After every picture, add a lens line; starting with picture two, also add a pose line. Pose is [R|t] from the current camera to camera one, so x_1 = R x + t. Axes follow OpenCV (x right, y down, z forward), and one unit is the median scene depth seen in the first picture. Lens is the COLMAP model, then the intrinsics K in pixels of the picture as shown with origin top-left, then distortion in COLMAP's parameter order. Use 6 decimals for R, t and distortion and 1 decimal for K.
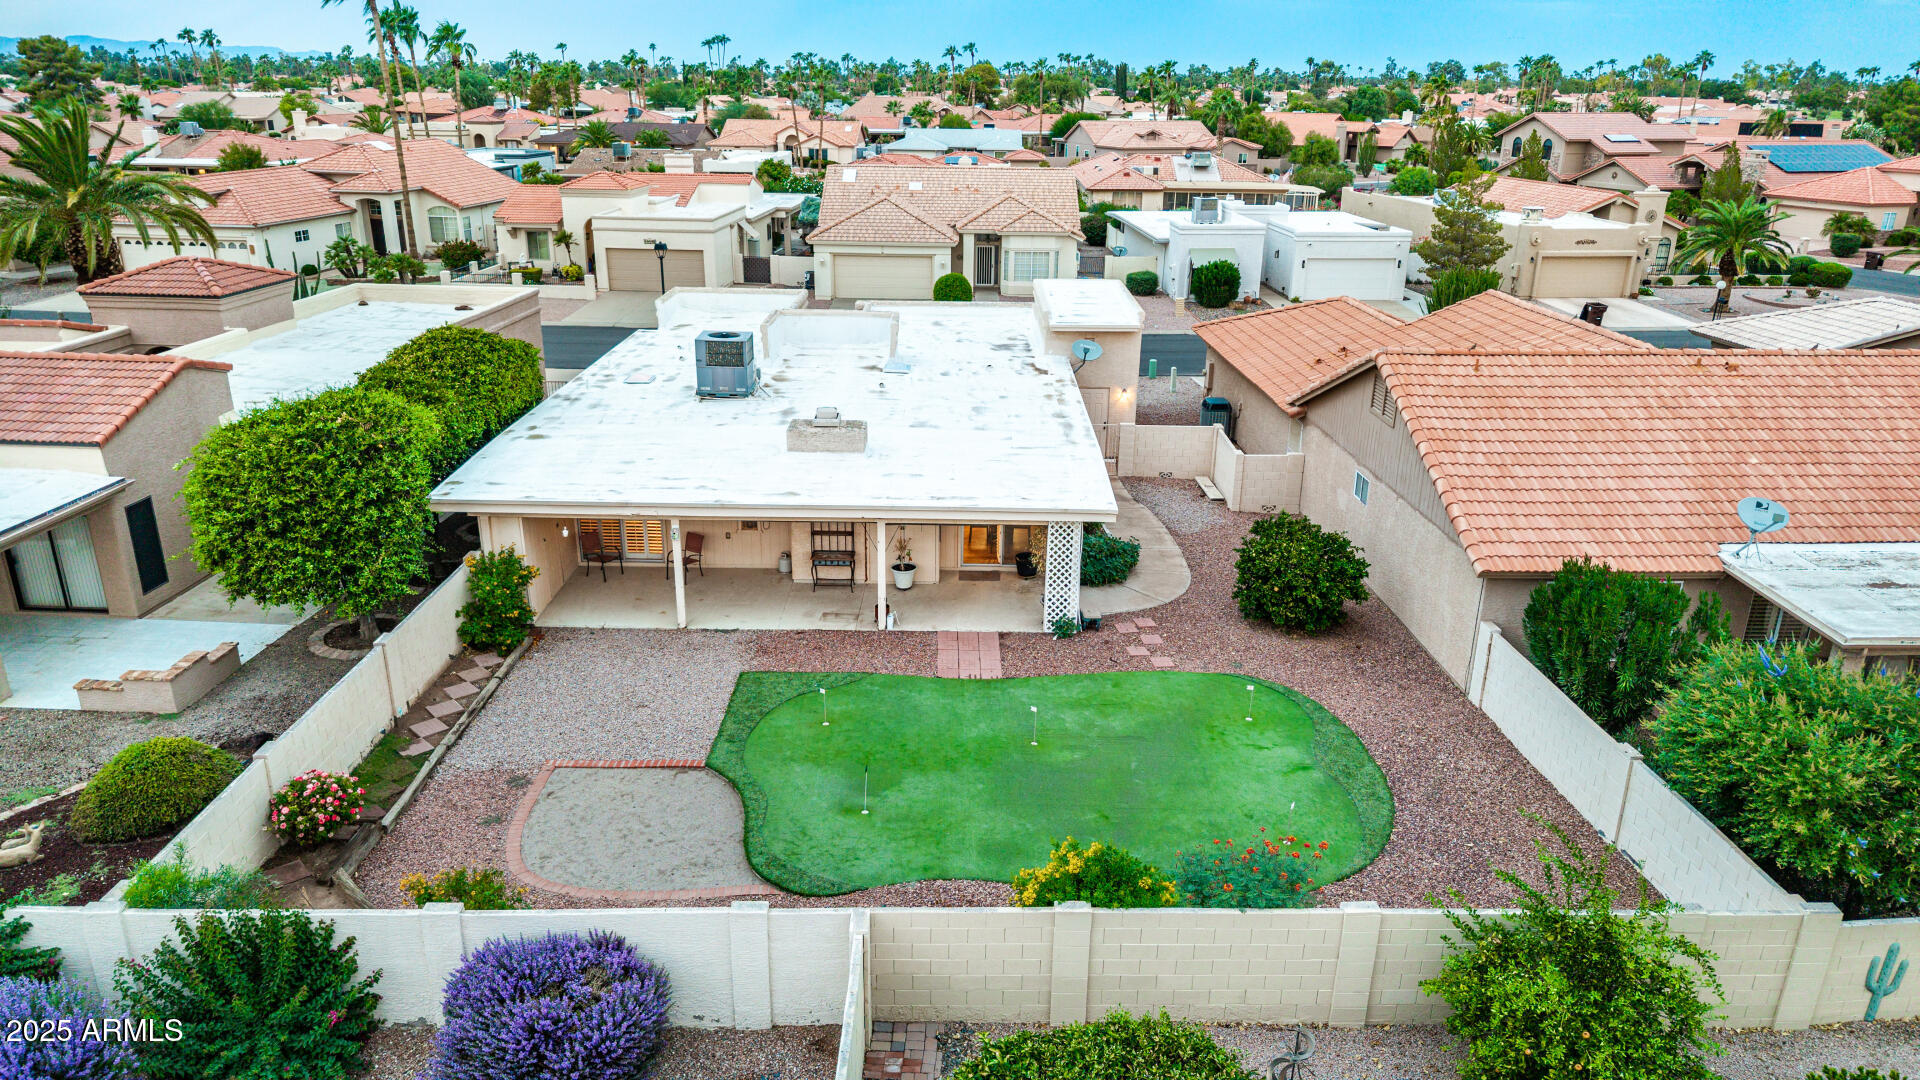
lens RADIAL K [[1283.0, 0, 969.1], [0, 1283.0, 569.3], [0, 0, 1]] dist [0.019109, -0.018280]
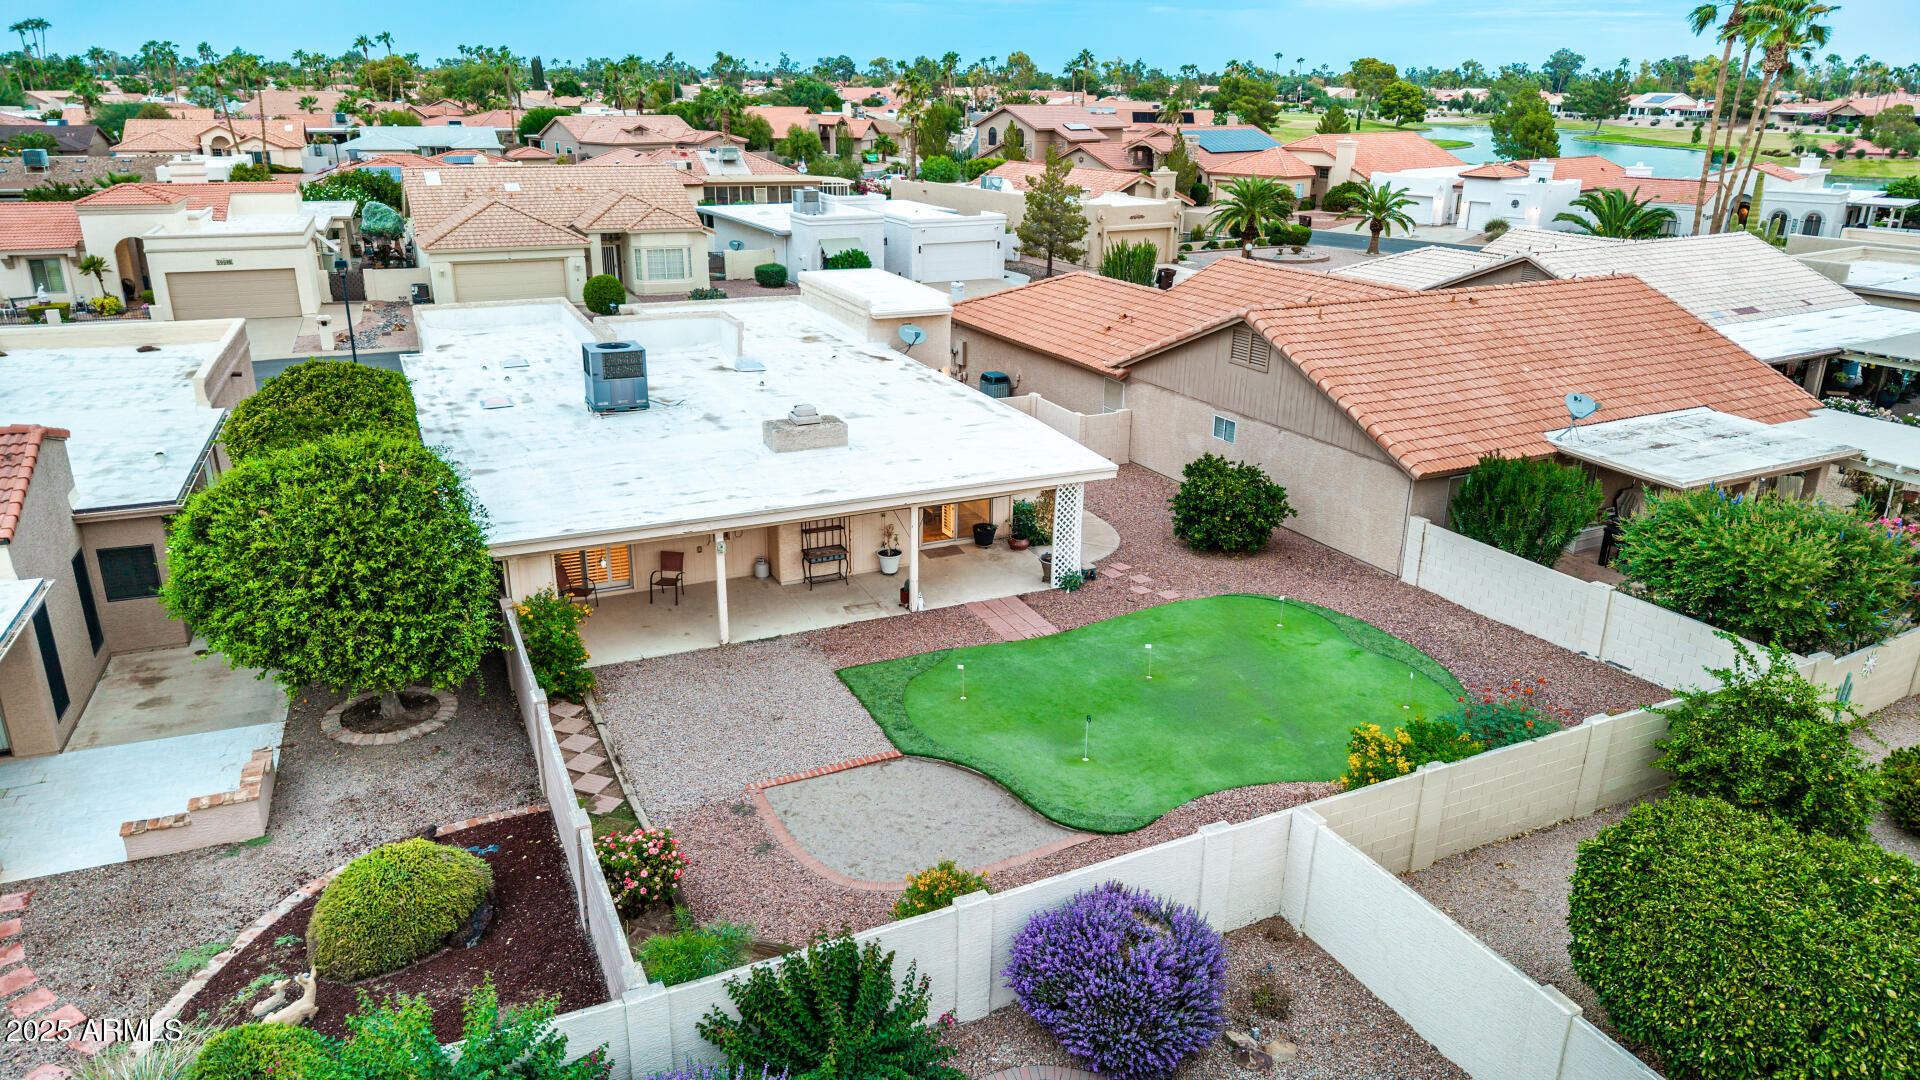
lens RADIAL K [[1283.0, 0, 969.1], [0, 1283.0, 569.3], [0, 0, 1]] dist [0.019109, -0.018280]
pose [[0.902270, -0.154530, 0.402530, -0.410190], [0.152807, 0.987578, 0.036612, -0.016386], [-0.403187, 0.028476, 0.914675, 0.035363]]
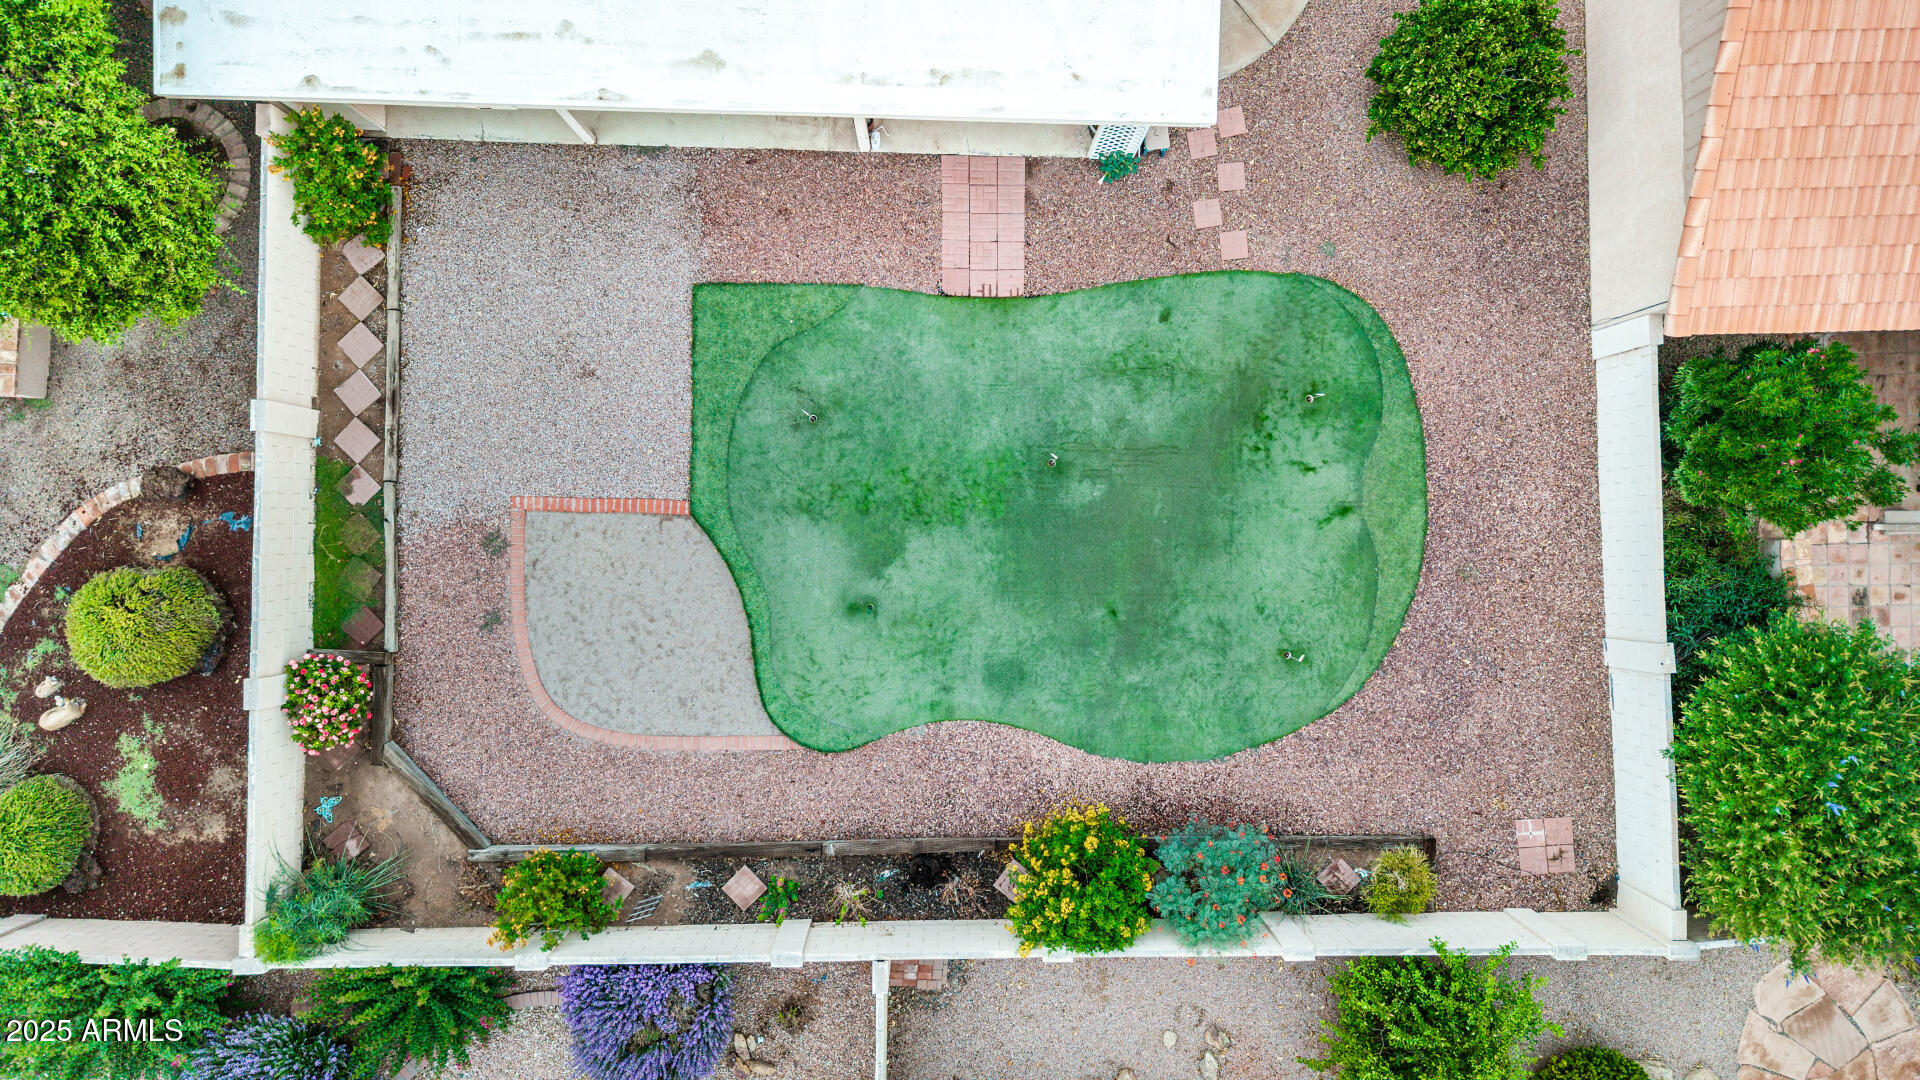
lens RADIAL K [[1277.7, 0, 965.6], [0, 1277.7, 544.1], [0, 0, 1]] dist [0.052268, -0.075808]
pose [[0.999733, 0.021090, 0.009418, -0.012882], [-0.015985, 0.337482, 0.941196, -0.529542], [0.016671, -0.941096, 0.337729, 0.507746]]
